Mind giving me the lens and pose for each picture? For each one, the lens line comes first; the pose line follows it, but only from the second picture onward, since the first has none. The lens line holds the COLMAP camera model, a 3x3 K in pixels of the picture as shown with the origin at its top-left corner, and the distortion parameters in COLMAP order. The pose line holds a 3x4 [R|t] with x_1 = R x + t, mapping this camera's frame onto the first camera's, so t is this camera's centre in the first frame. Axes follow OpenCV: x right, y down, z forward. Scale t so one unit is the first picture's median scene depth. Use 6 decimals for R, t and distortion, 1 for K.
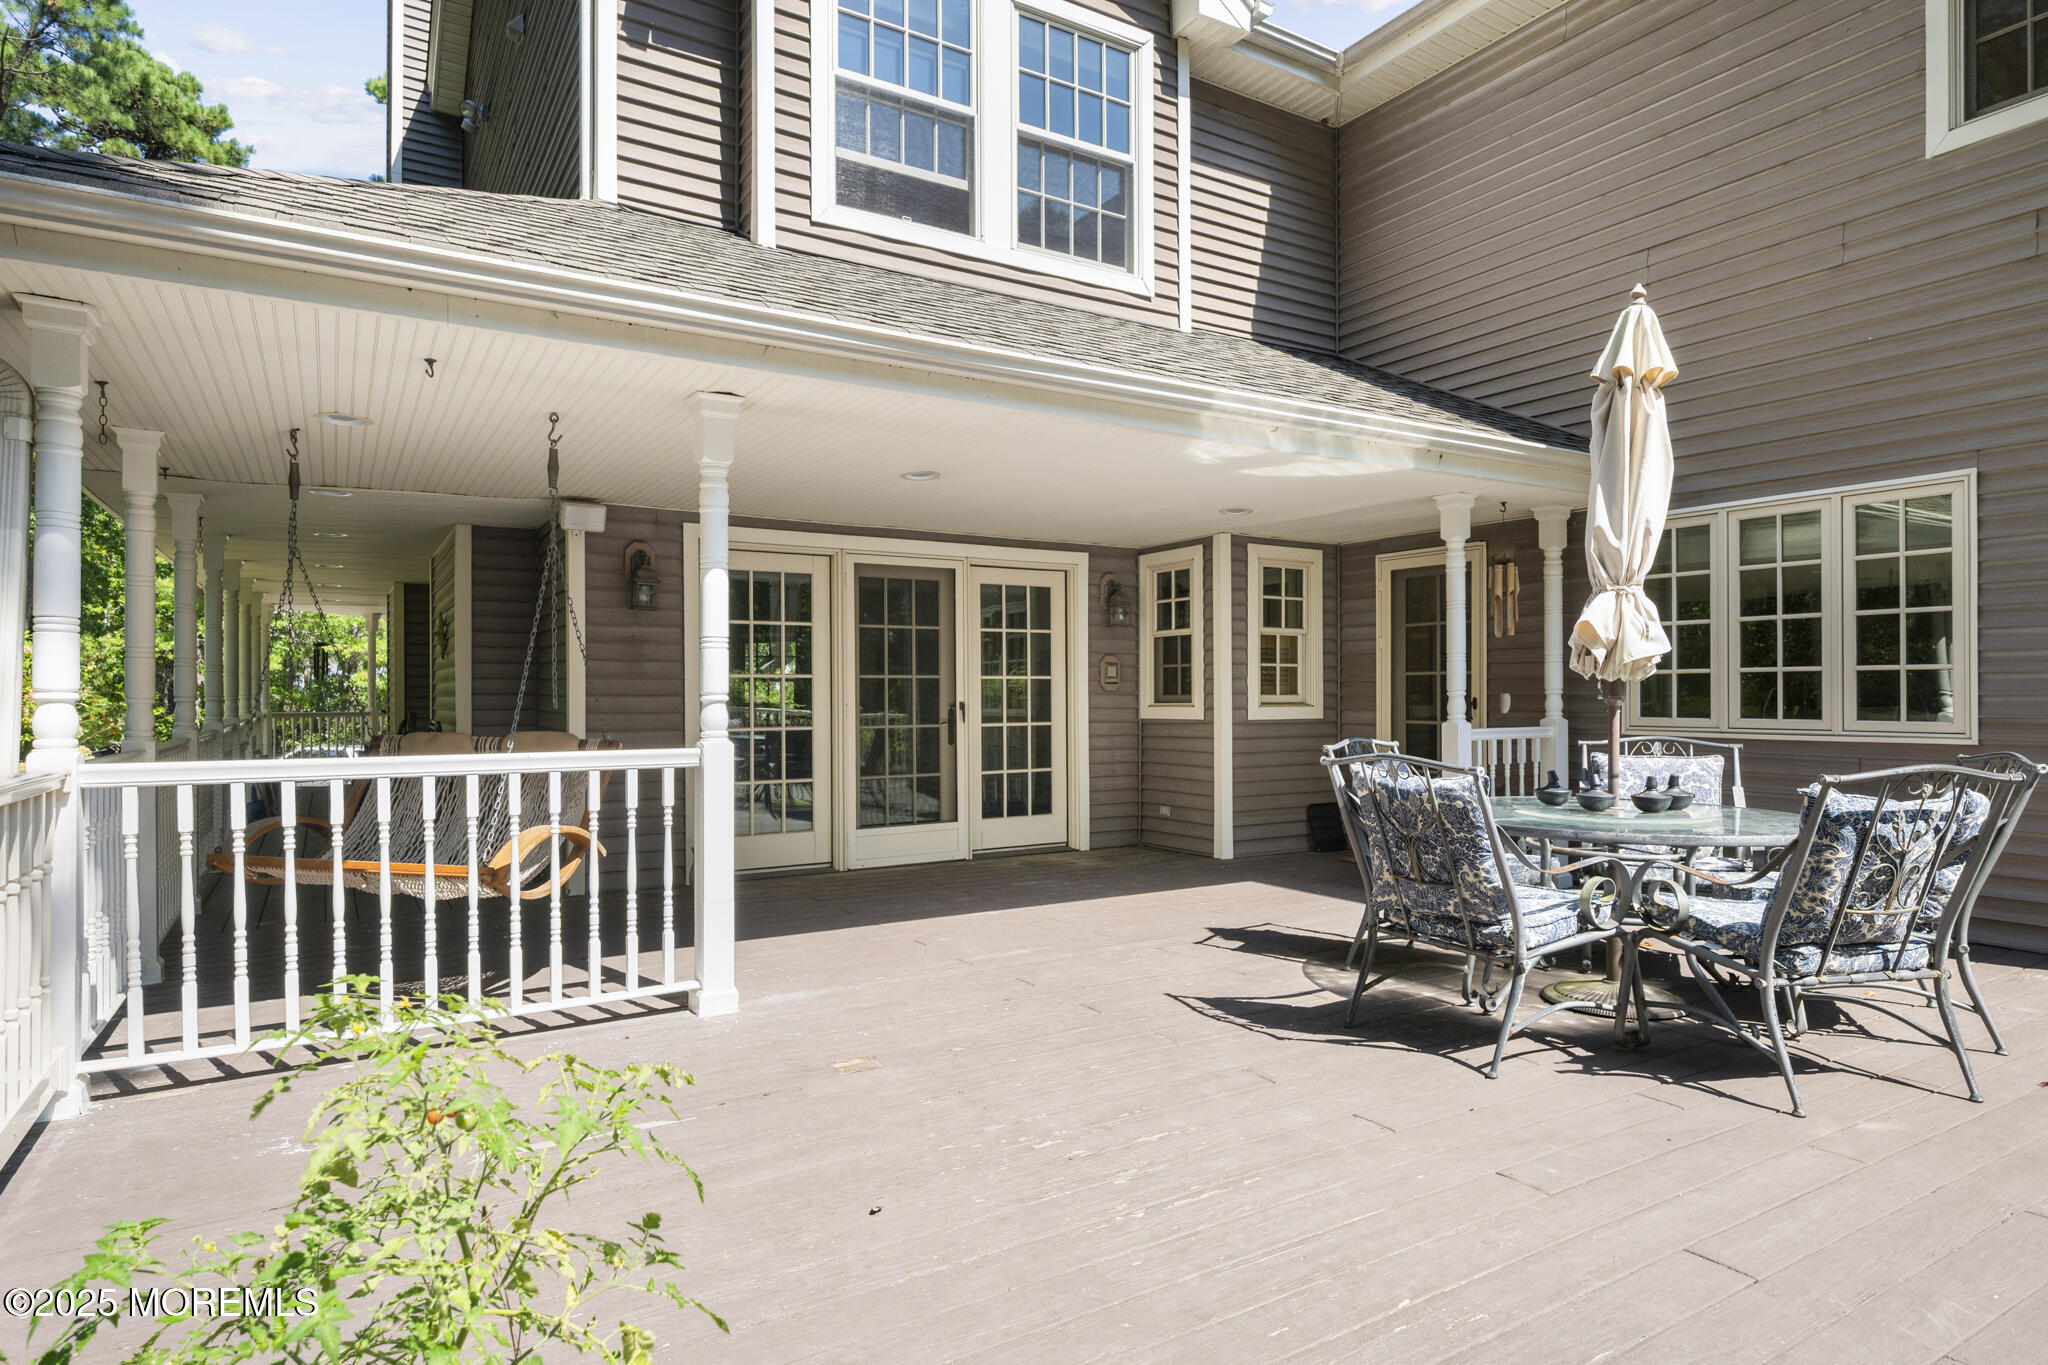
lens RADIAL K [[1114.5, 0, 1014.4], [0, 1114.5, 696.2], [0, 0, 1]] dist [-0.003418, -0.000609]
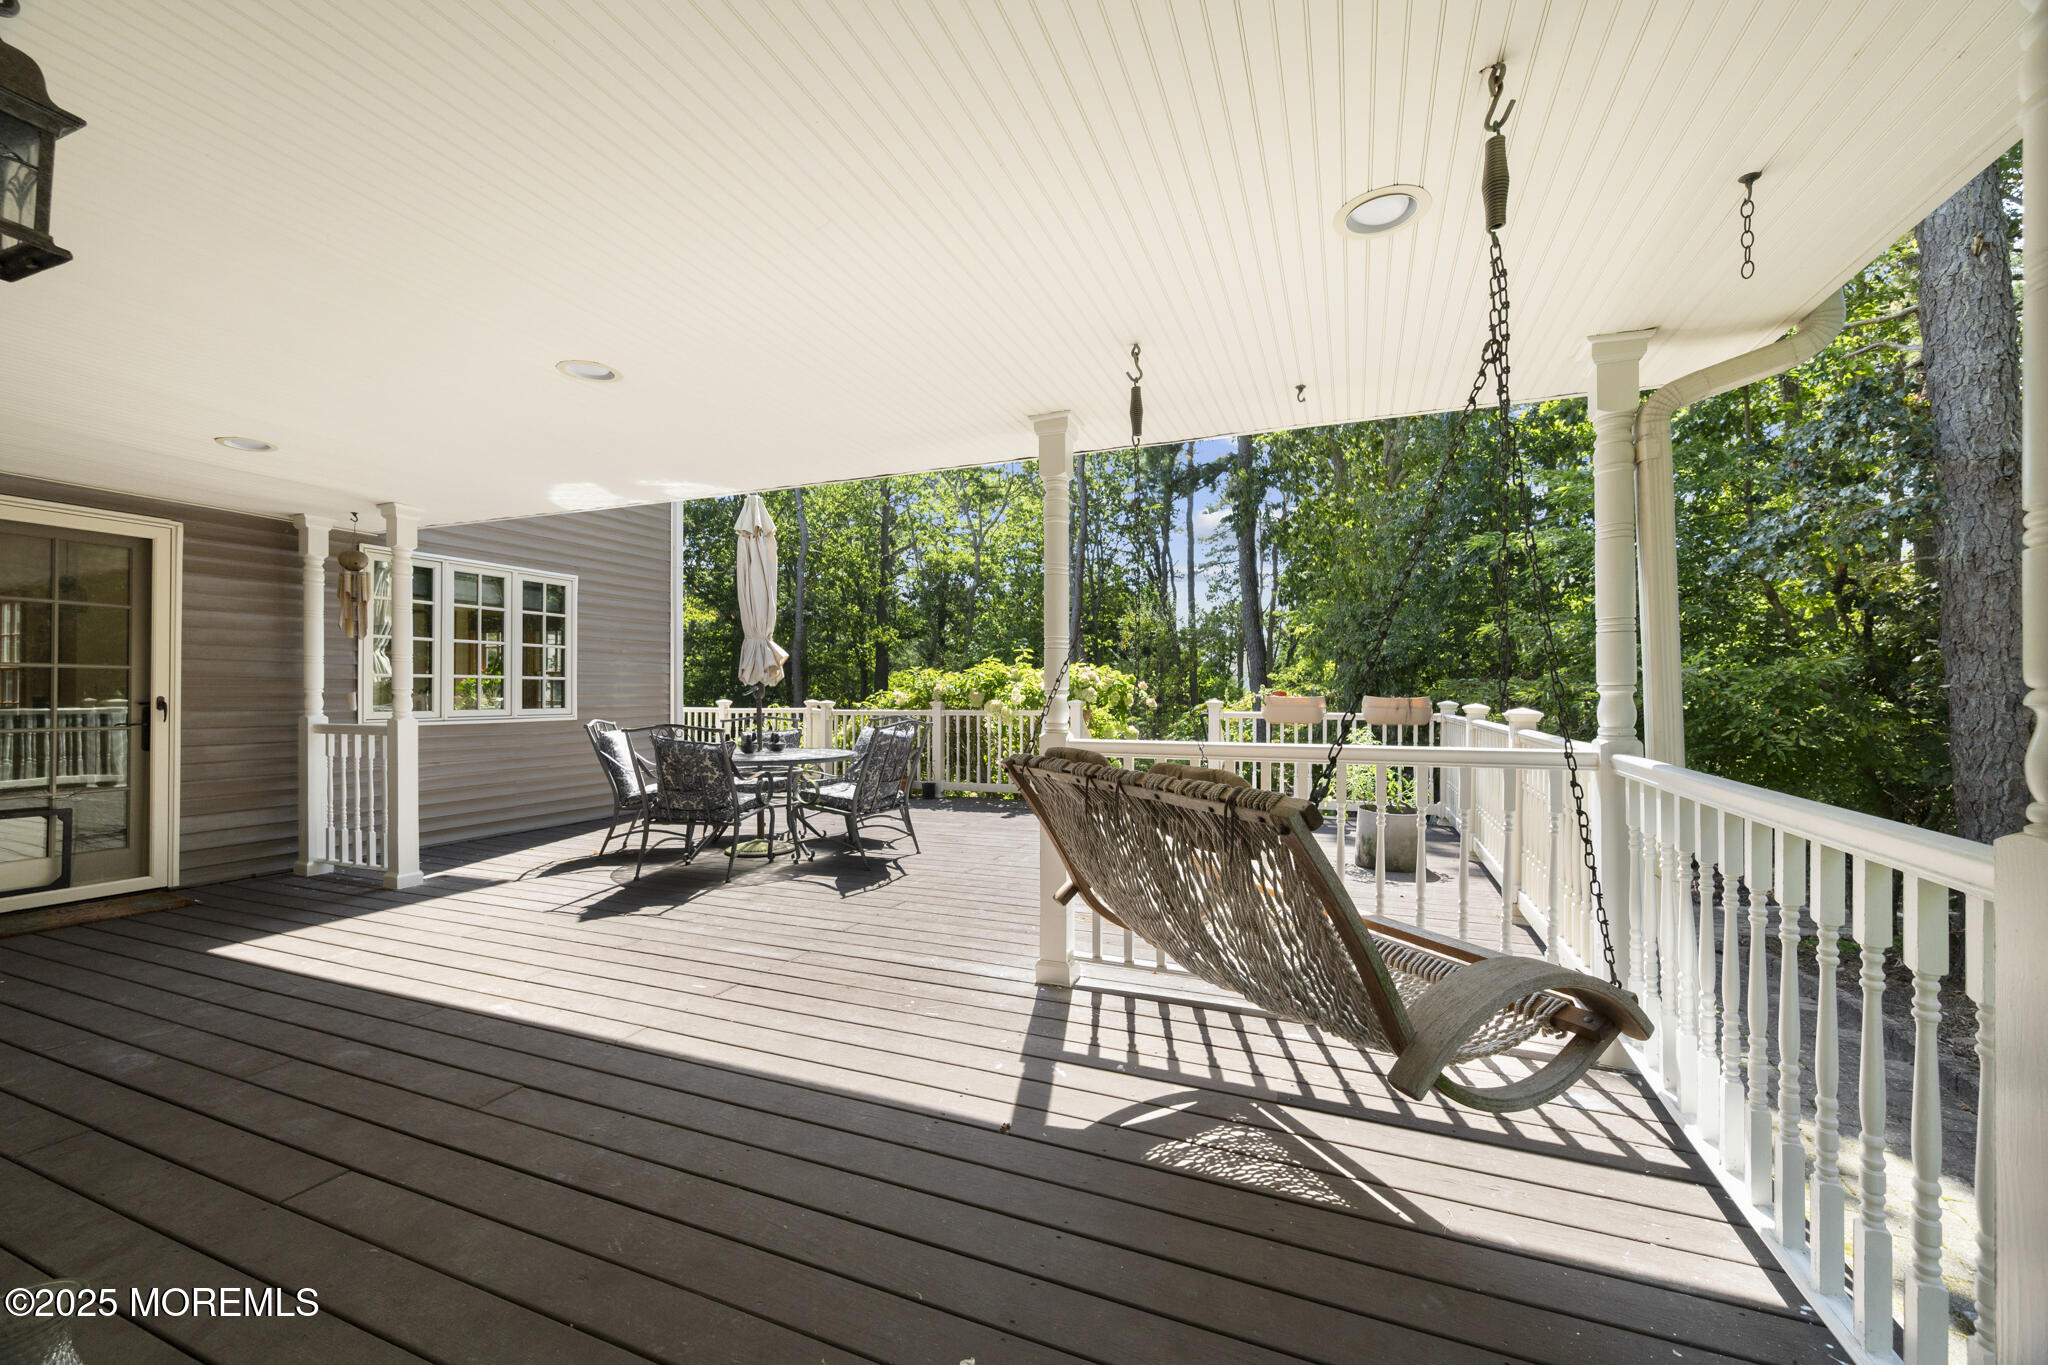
lens RADIAL K [[795.6, 0, 1019.3], [0, 795.6, 691.2], [0, 0, 1]] dist [-0.000904, -0.000034]
pose [[-0.602430, 0.002491, 0.798168, -0.859680], [-0.004755, 0.999966, -0.006709, -0.000004], [-0.798158, -0.007837, -0.602398, 1.480270]]
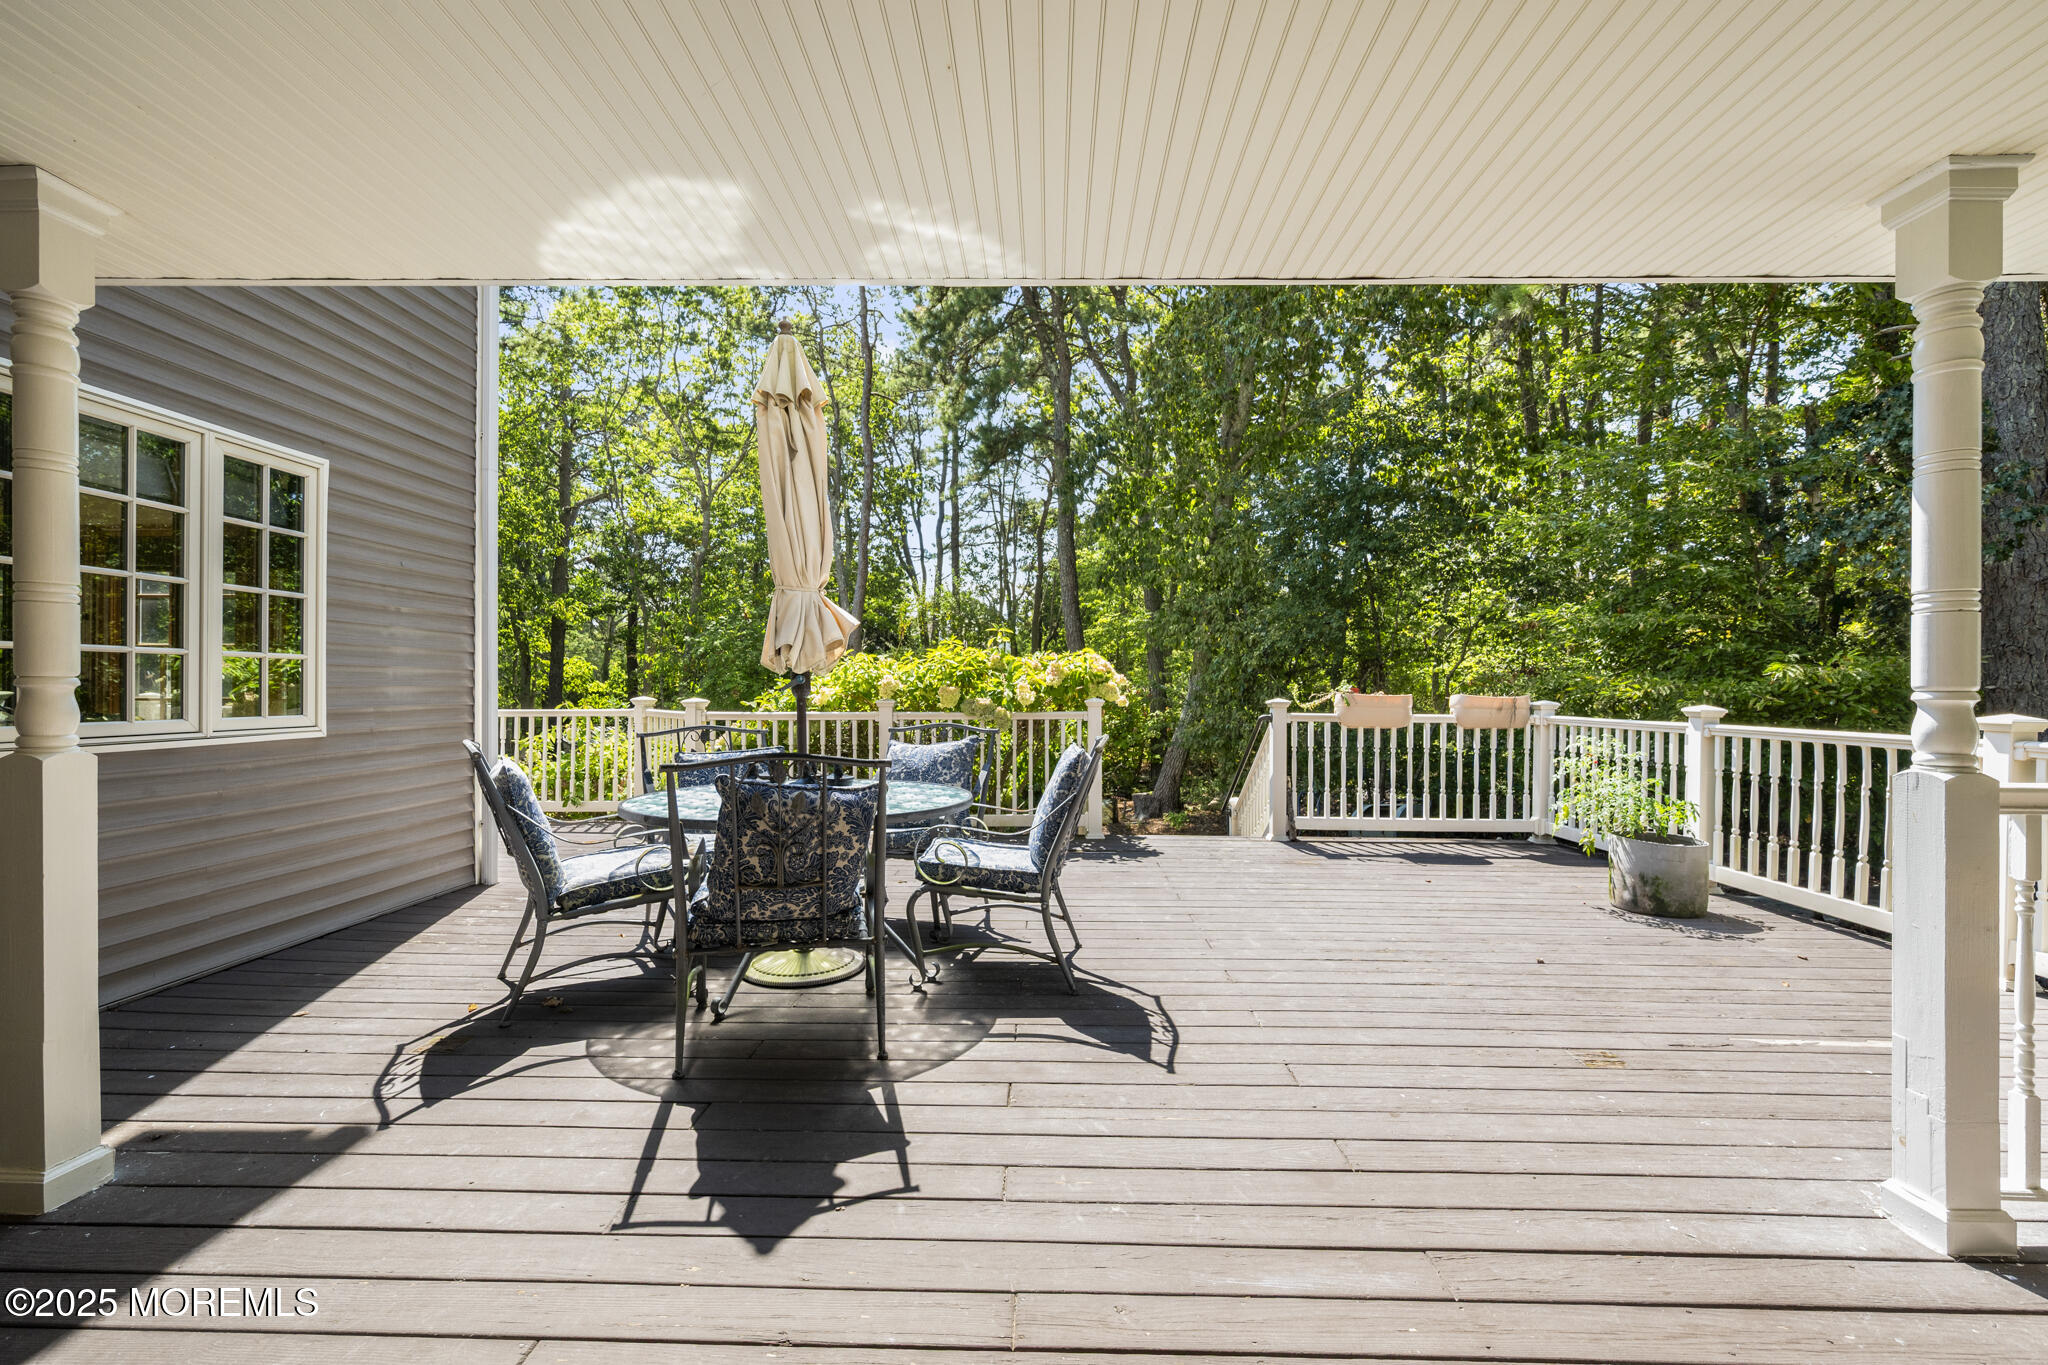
lens RADIAL K [[871.1, 0, 1014.9], [0, 871.1, 690.9], [0, 0, 1]] dist [-0.001954, -0.000171]
pose [[-0.844473, -0.005928, 0.535566, -0.100660], [-0.008287, 0.999964, -0.001998, -0.001264], [-0.535535, -0.006125, -0.844491, 1.618178]]
